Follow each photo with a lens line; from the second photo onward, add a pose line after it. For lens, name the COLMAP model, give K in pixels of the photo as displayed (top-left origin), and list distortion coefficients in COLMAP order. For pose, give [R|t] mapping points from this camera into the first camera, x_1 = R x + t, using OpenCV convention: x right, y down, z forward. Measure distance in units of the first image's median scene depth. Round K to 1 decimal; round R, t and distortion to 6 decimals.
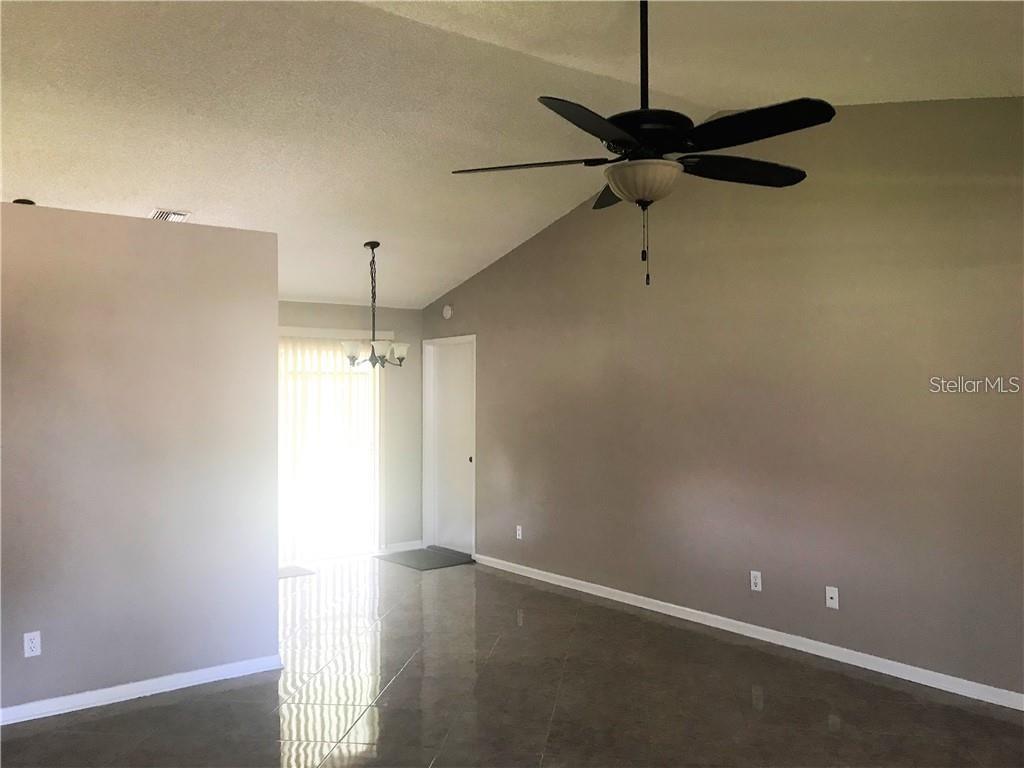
lens RADIAL K [[836.2, 0, 507.8], [0, 836.2, 380.2], [0, 0, 1]] dist [0.038094, -0.050014]
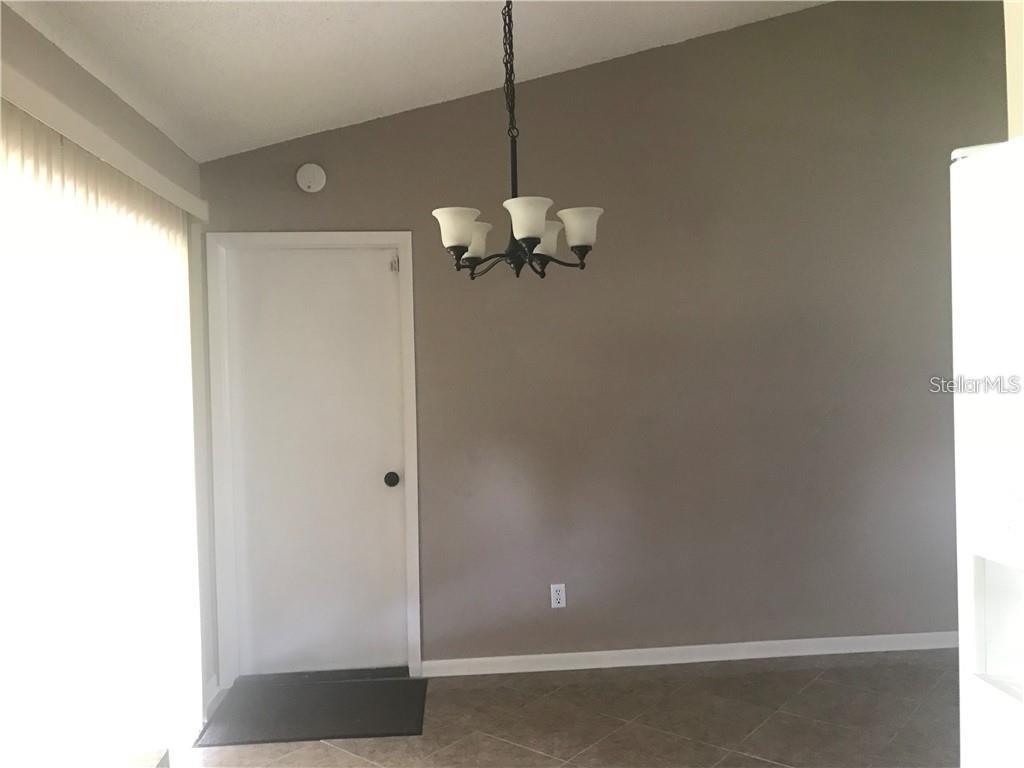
lens RADIAL K [[836.2, 0, 512.4], [0, 836.2, 384.9], [0, 0, 1]] dist [0.038094, -0.050014]
pose [[0.530218, -0.012563, 0.847768, -0.439992], [0.007557, 0.999921, 0.010092, 0.034228], [-0.847828, 0.001056, 0.530271, 0.682867]]
